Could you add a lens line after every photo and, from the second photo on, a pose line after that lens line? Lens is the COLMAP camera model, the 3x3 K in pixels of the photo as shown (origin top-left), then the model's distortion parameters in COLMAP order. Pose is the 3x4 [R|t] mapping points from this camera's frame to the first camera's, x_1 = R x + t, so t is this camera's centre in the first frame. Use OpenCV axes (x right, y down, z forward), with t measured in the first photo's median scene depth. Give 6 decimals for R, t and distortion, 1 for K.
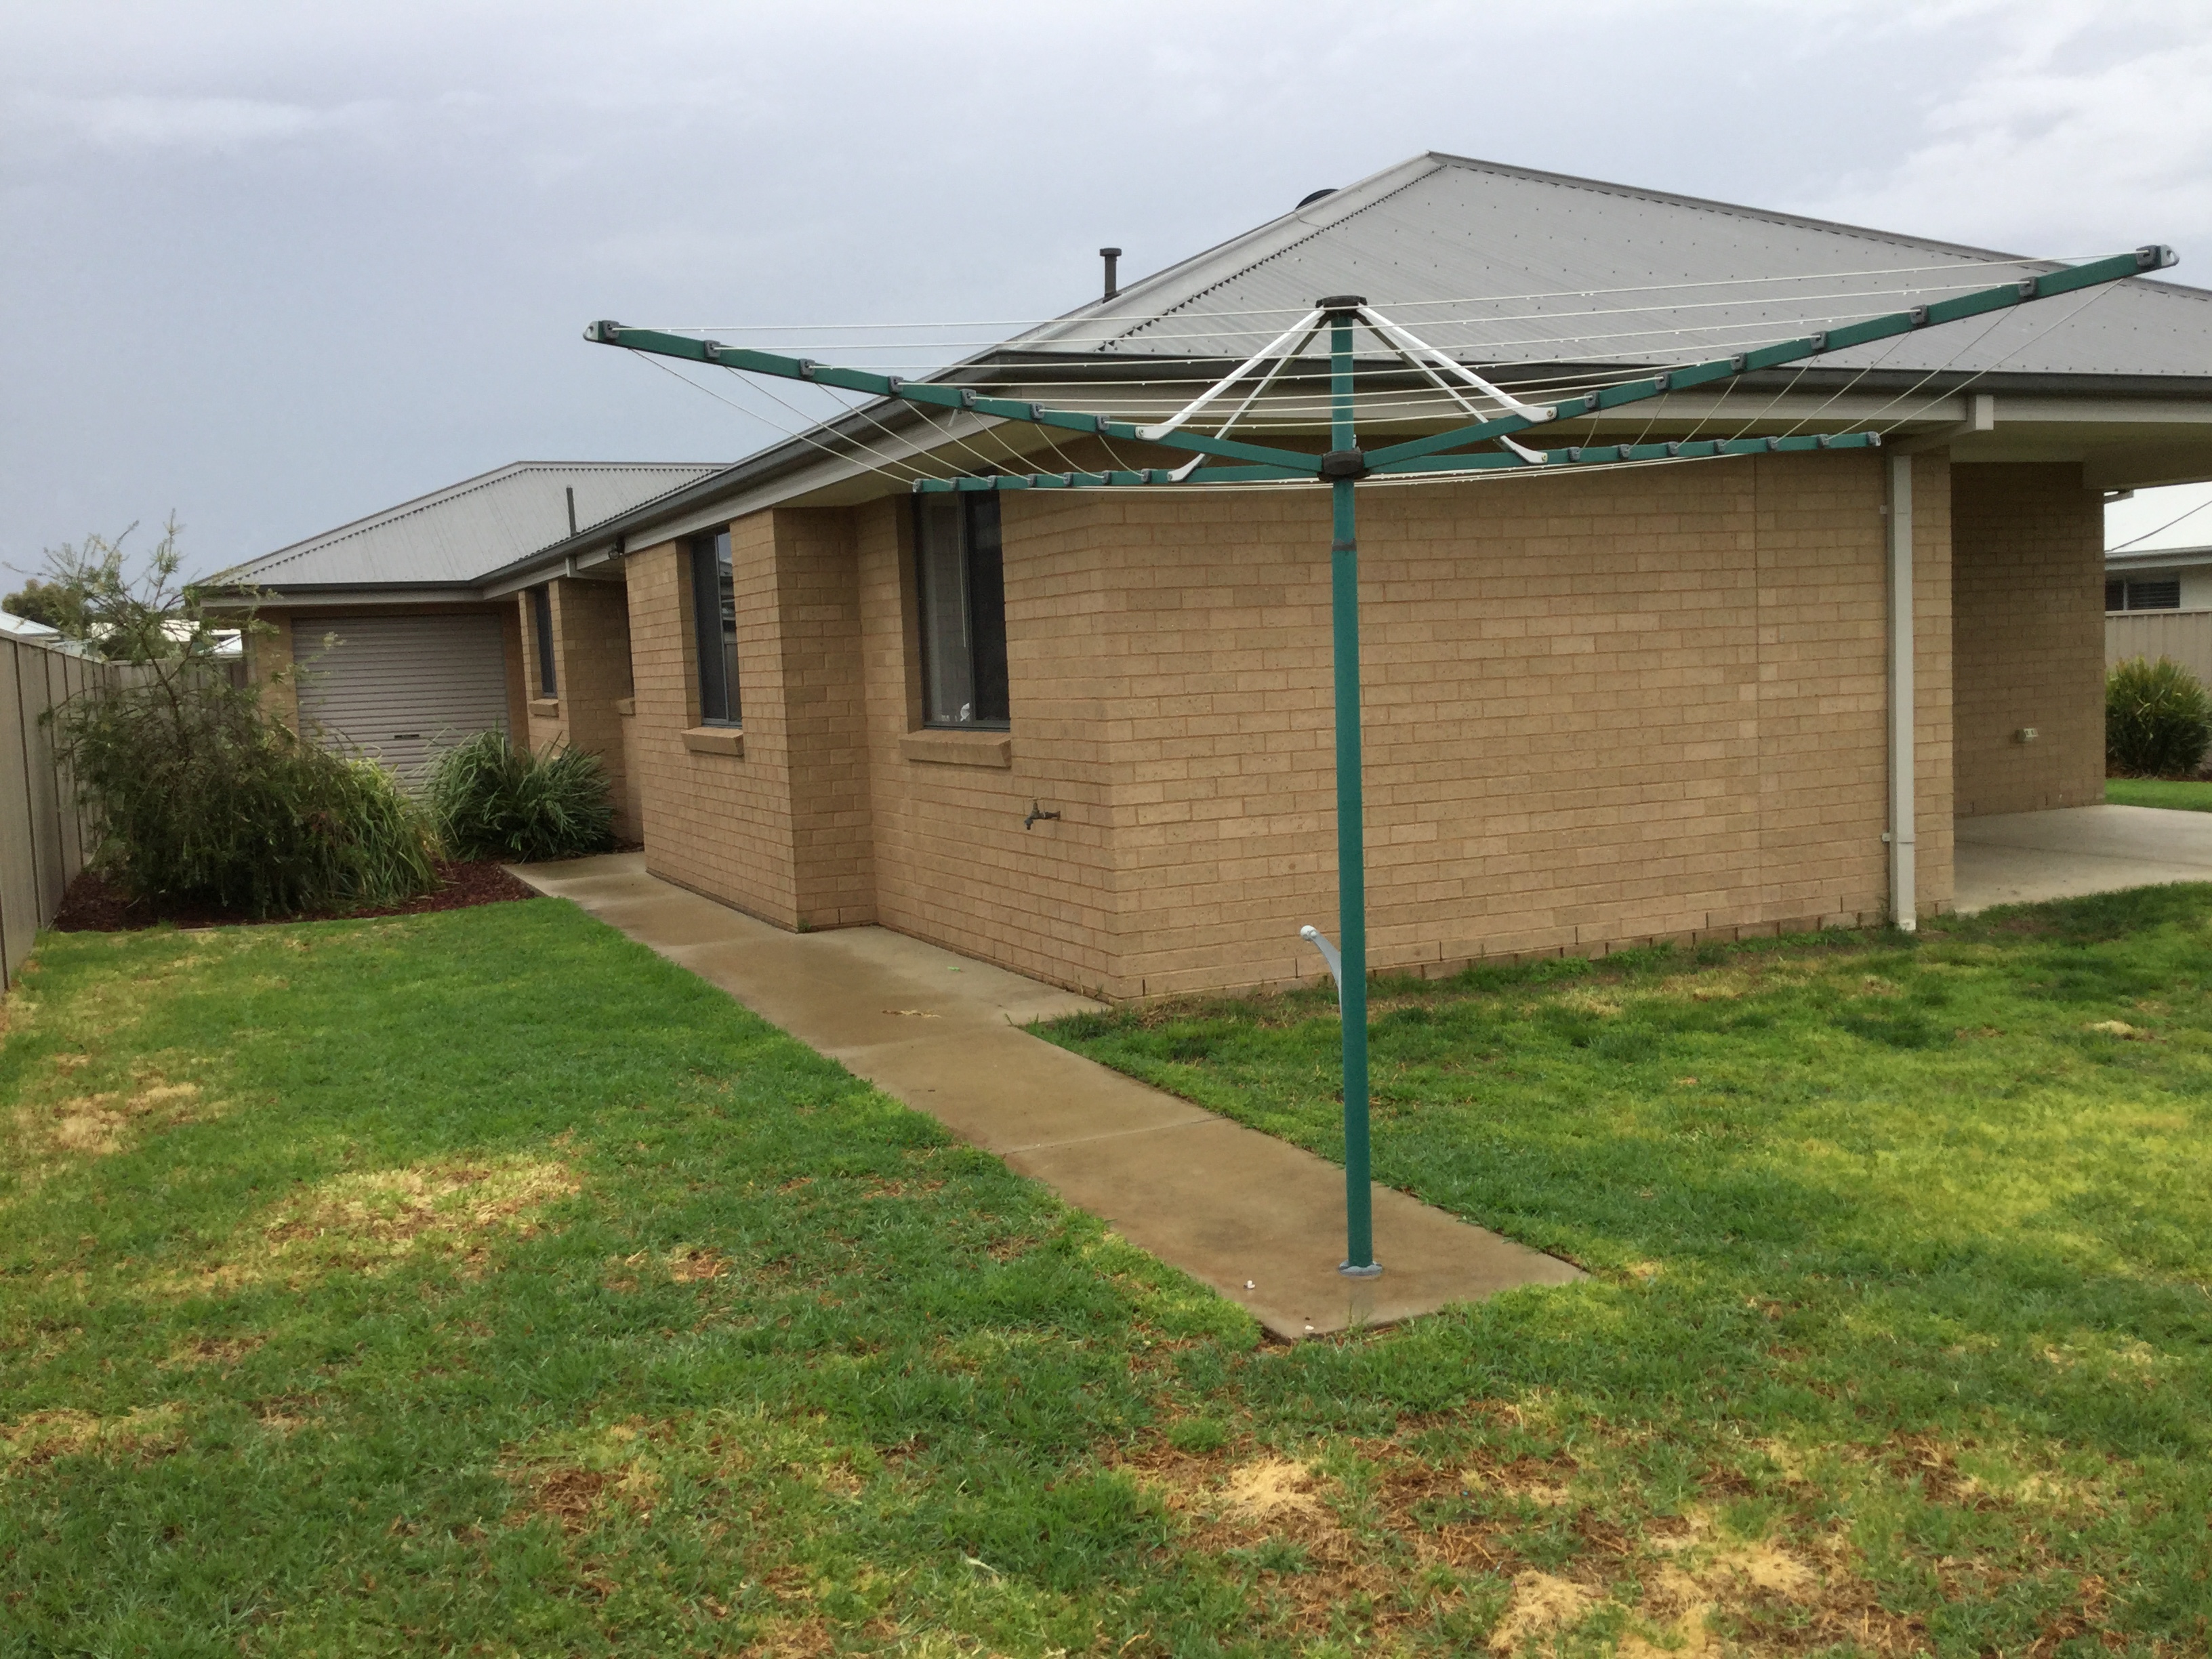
lens RADIAL K [[2014.3, 0, 1043.5], [0, 2014.3, 824.5], [0, 0, 1]] dist [0.103963, -0.164409]
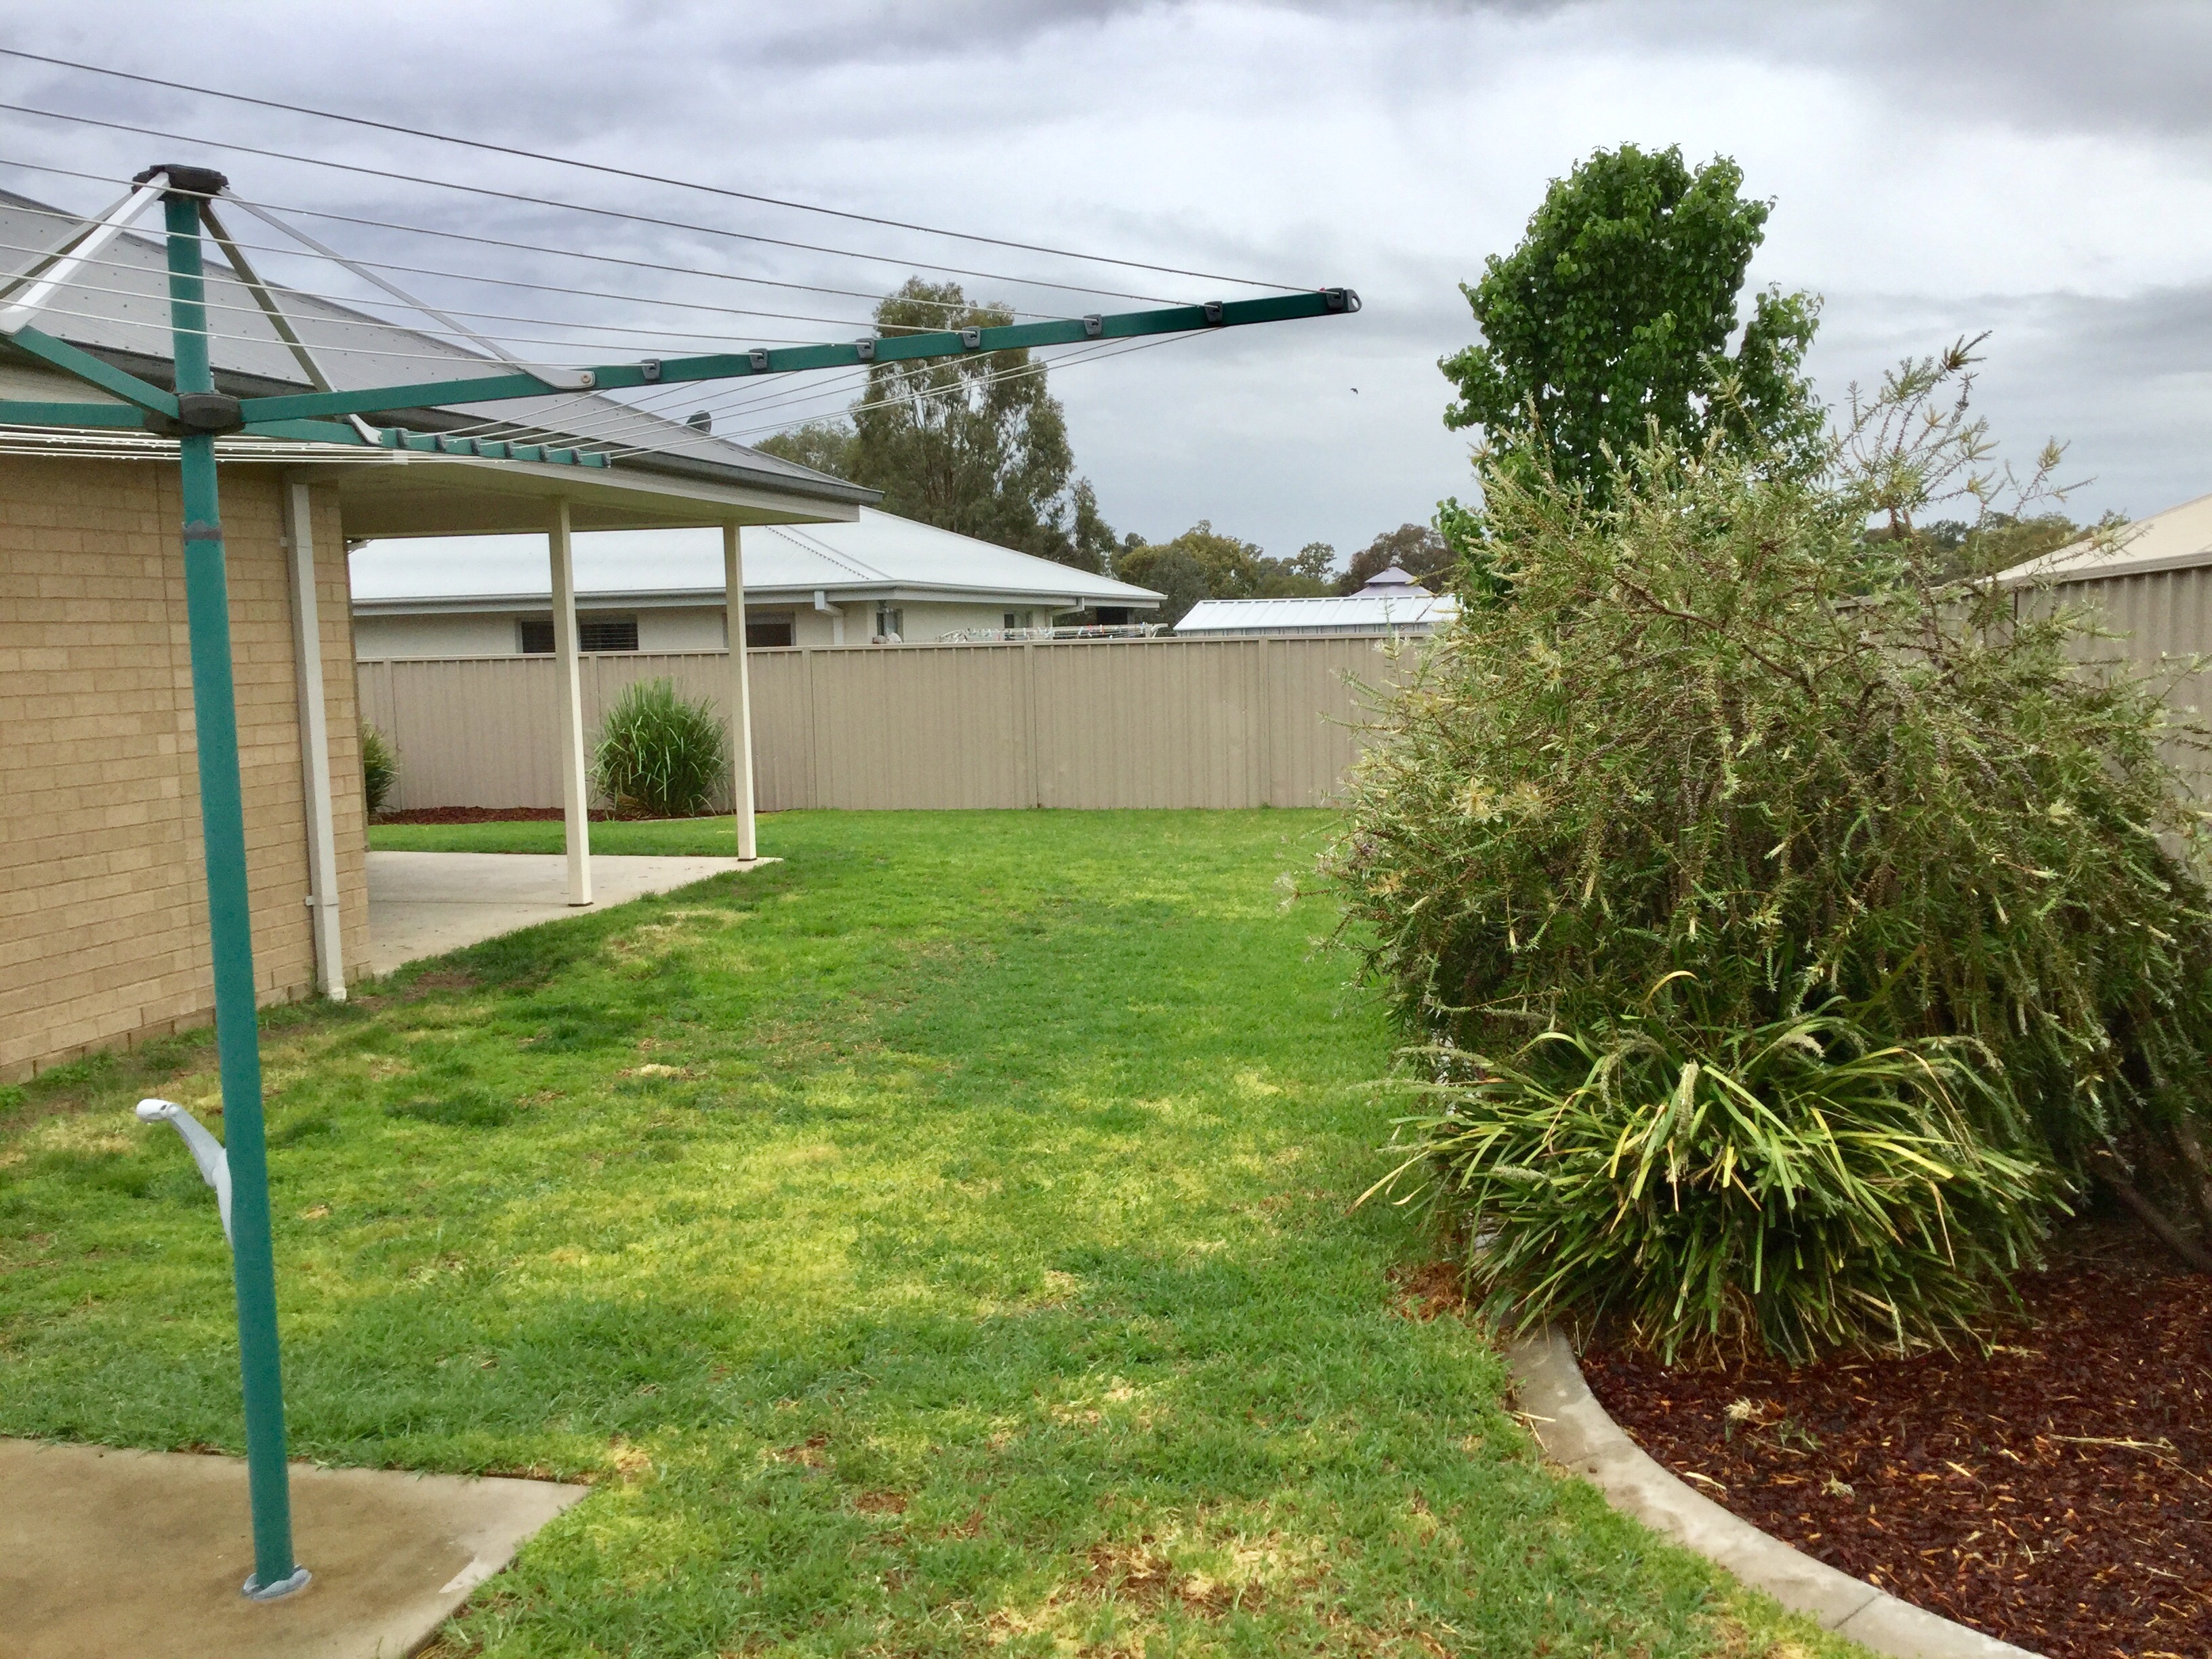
lens RADIAL K [[2014.3, 0, 1043.5], [0, 2014.3, 824.5], [0, 0, 1]] dist [0.103963, -0.164409]
pose [[0.586464, -0.048185, 0.808541, -0.134198], [0.067942, 0.997637, 0.010174, -0.015343], [-0.807121, 0.048967, 0.588352, 0.204789]]
